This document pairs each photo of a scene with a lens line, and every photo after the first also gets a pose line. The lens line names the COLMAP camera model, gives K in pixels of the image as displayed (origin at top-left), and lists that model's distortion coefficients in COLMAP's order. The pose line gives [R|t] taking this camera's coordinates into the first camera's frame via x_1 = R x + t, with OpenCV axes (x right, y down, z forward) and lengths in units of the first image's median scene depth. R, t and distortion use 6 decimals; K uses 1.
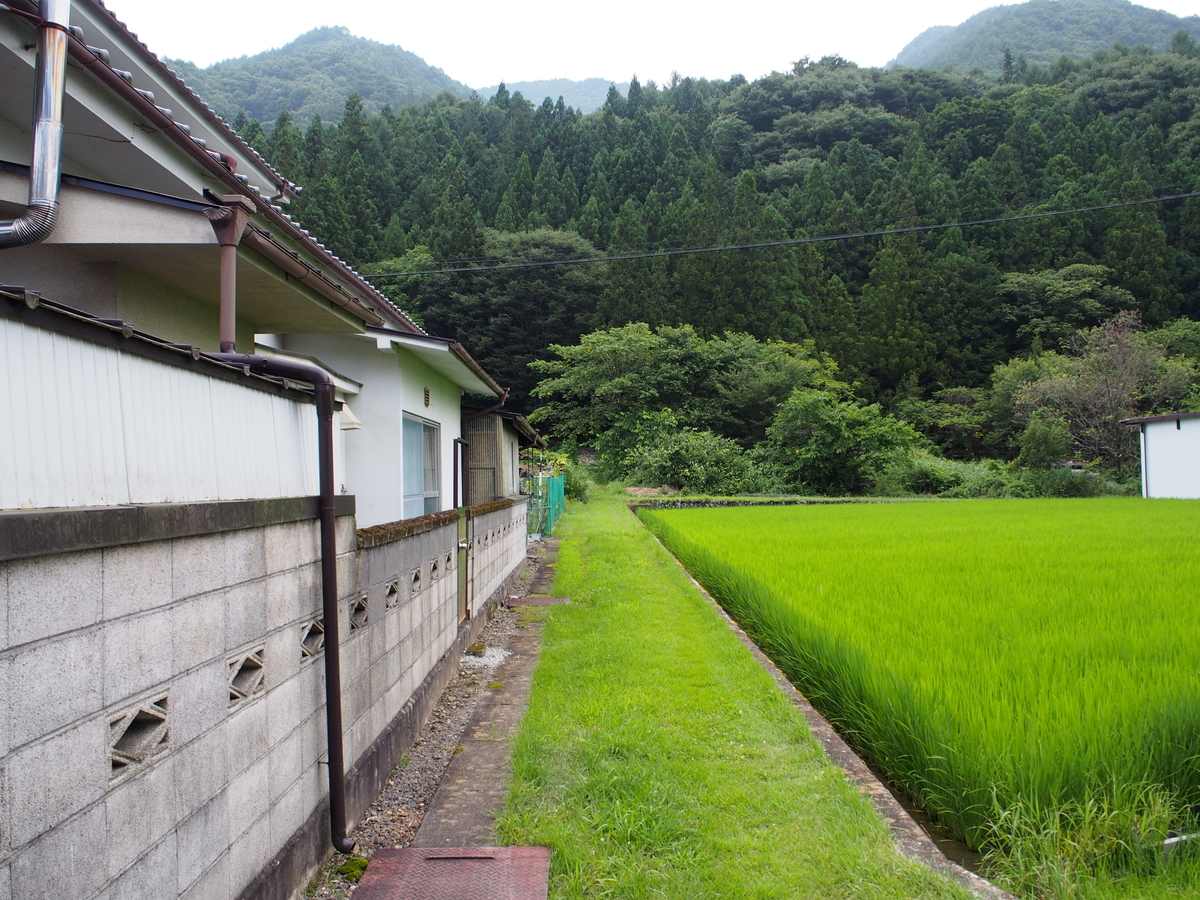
lens RADIAL K [[992.2, 0, 600.6], [0, 992.2, 449.5], [0, 0, 1]] dist [-0.045402, 0.016907]
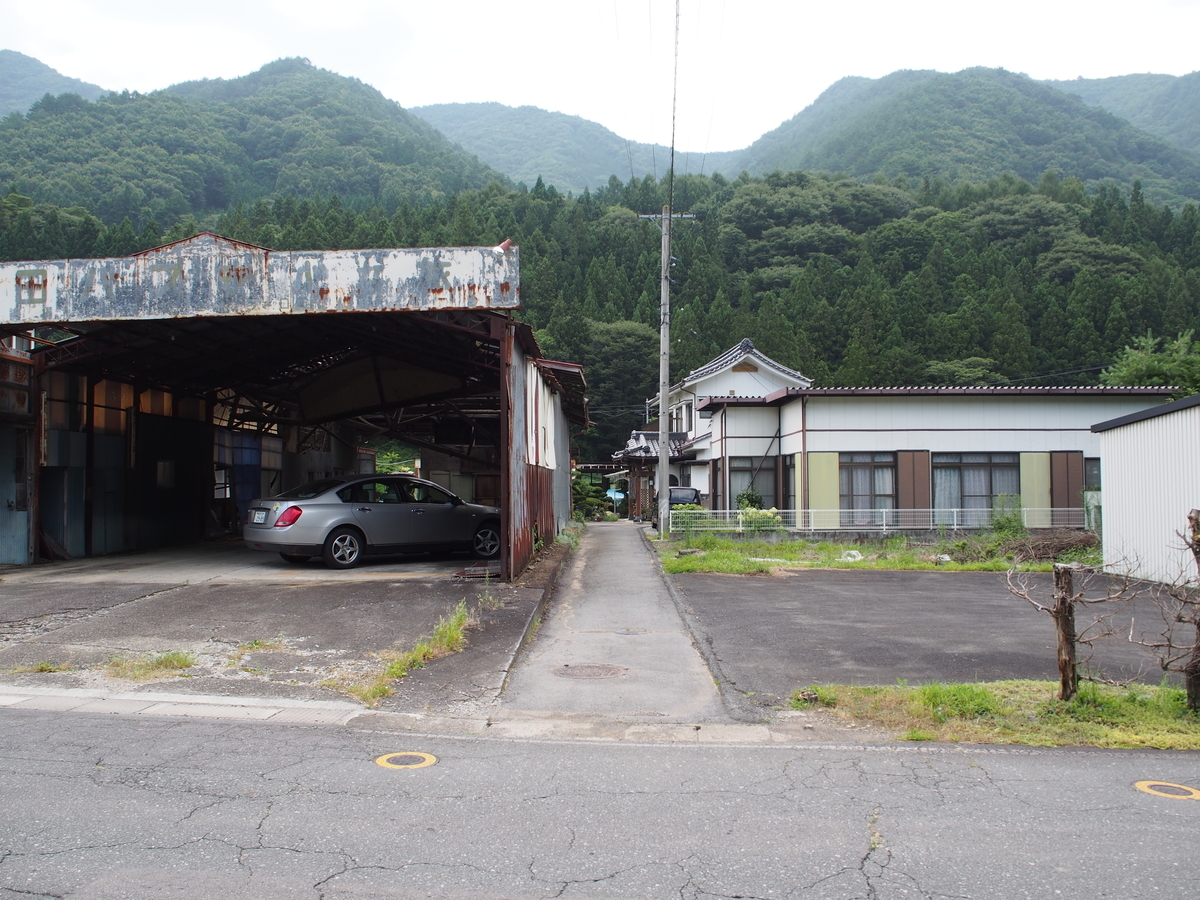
lens RADIAL K [[992.2, 0, 599.6], [0, 992.2, 450.7], [0, 0, 1]] dist [-0.045402, 0.016907]
pose [[0.995518, 0.019829, 0.092465, -0.186058], [-0.018735, 0.999744, -0.012684, -0.008308], [-0.092693, 0.010895, 0.995635, -0.375438]]
